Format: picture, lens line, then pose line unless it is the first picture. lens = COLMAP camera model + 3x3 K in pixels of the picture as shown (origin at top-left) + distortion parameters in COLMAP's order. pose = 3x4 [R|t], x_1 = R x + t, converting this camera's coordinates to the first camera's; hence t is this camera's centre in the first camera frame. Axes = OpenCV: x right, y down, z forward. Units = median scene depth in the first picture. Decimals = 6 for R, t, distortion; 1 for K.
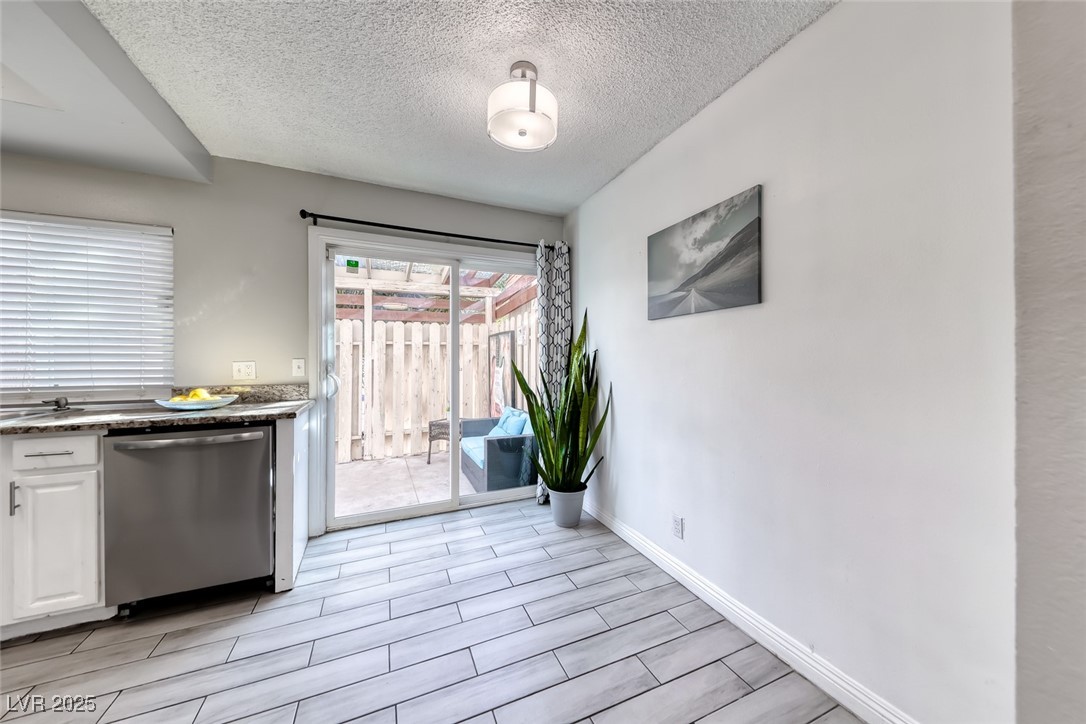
lens RADIAL K [[368.5, 0, 543.3], [0, 368.5, 360.1], [0, 0, 1]] dist [0.016731, -0.005336]
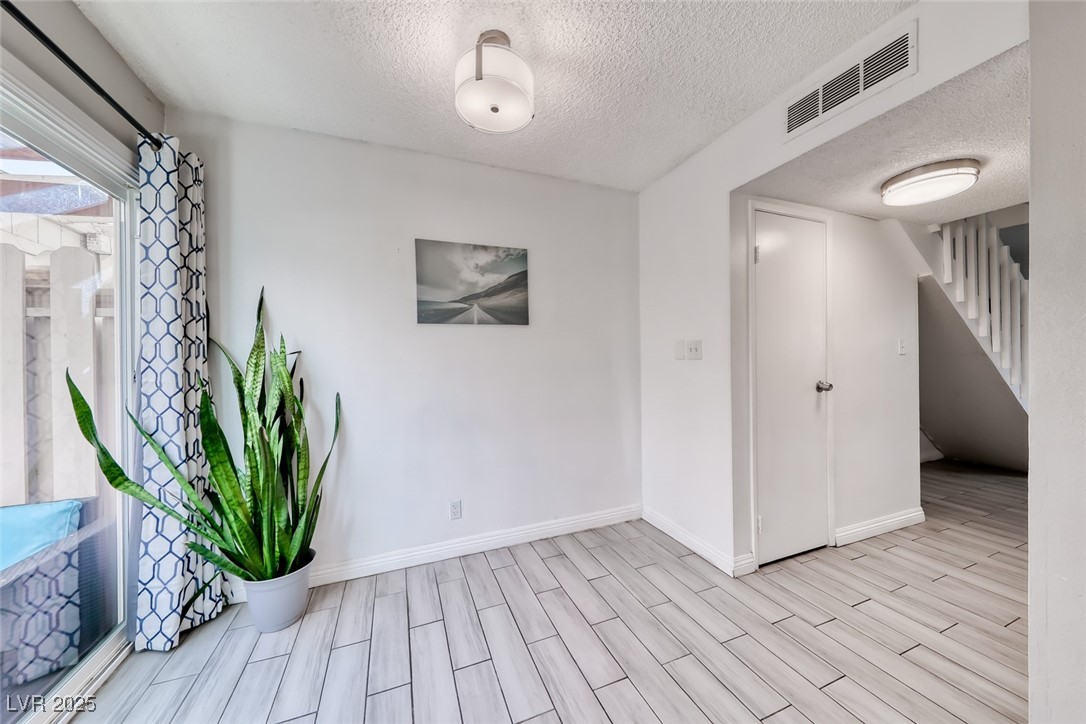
lens RADIAL K [[371.8, 0, 539.5], [0, 371.8, 361.2], [0, 0, 1]] dist [0.016385, -0.006184]
pose [[0.035395, -0.003956, 0.999366, -0.608916], [0.020075, 0.999793, 0.003247, -0.002198], [-0.999172, 0.019947, 0.035467, 0.553436]]
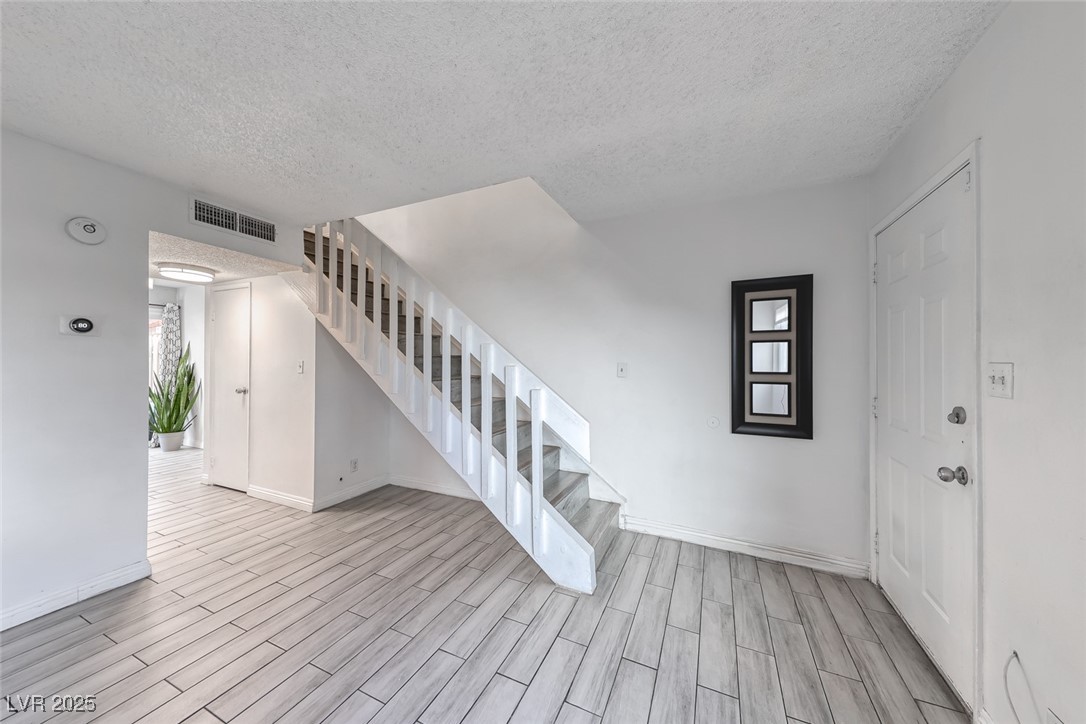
lens RADIAL K [[368.5, 0, 543.3], [0, 368.5, 360.1], [0, 0, 1]] dist [0.016731, -0.005336]
pose [[0.750428, 0.004911, 0.660934, 0.251272], [0.000679, 0.999966, -0.008200, -0.028094], [-0.660952, 0.006602, 0.750399, -1.958347]]
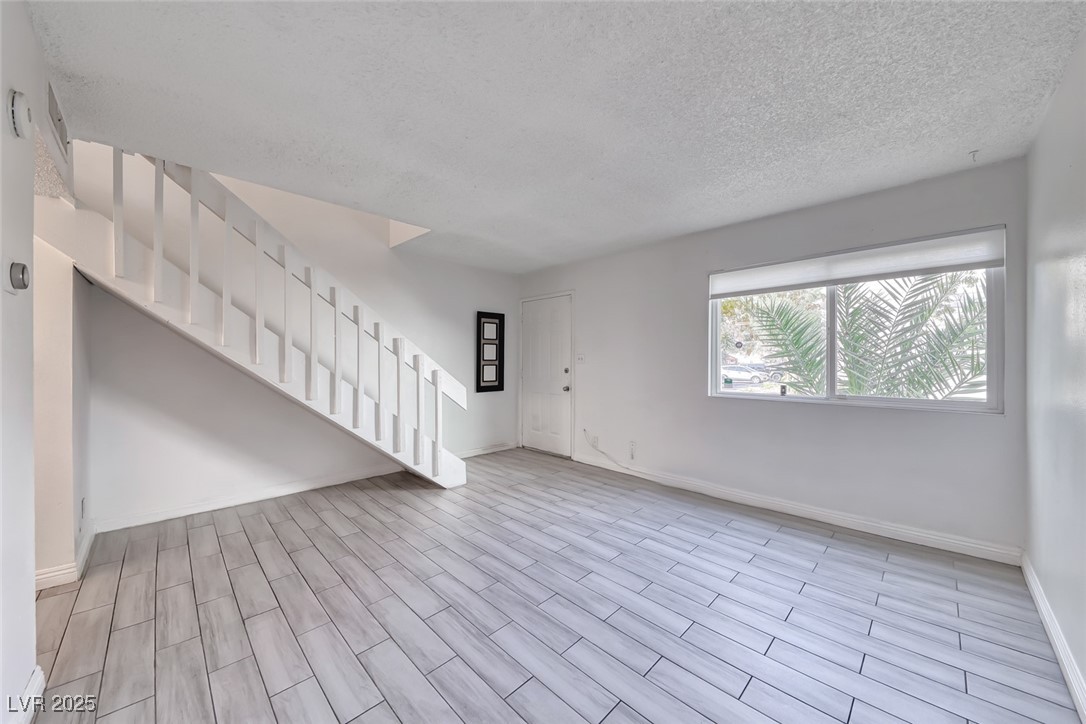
lens RADIAL K [[387.9, 0, 543.0], [0, 387.9, 362.0], [0, 0, 1]] dist [0.000515, 0.000031]
pose [[-0.361562, -0.004353, 0.932338, -0.652873], [0.004210, 0.999971, 0.006301, -0.003397], [-0.932339, 0.006204, -0.361533, -1.144232]]
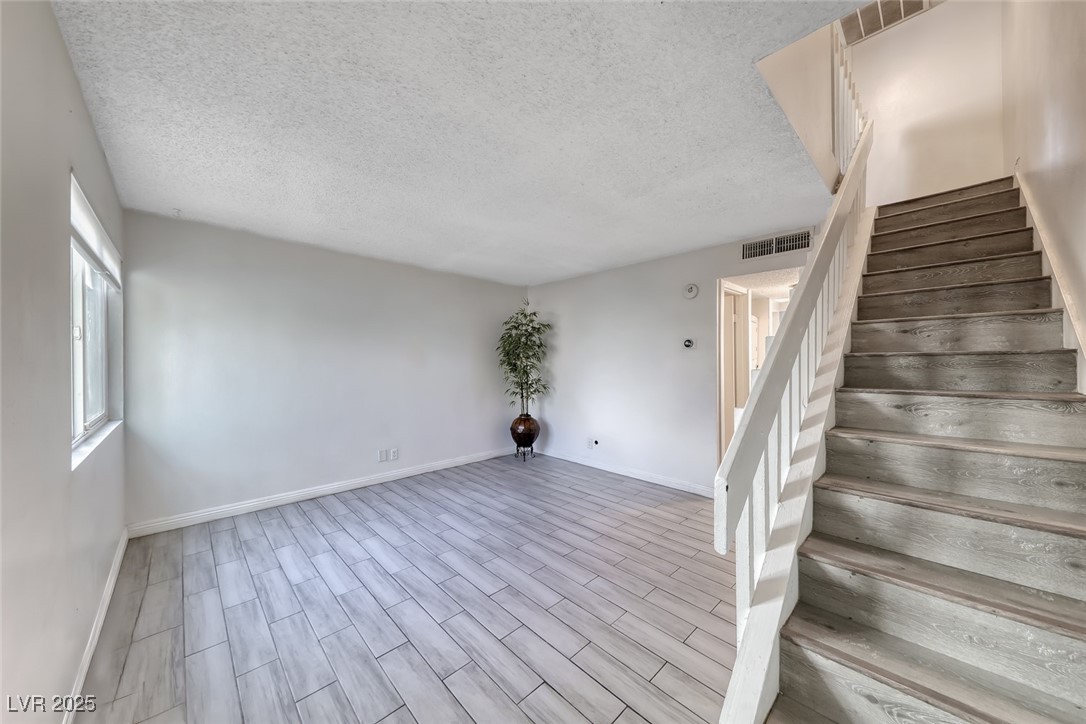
lens RADIAL K [[371.8, 0, 539.5], [0, 371.8, 361.2], [0, 0, 1]] dist [0.016385, -0.006184]
pose [[0.343227, -0.002950, -0.939248, 1.226120], [-0.003465, 0.999984, -0.004407, -0.029748], [0.939246, 0.004767, 0.343211, -1.769426]]
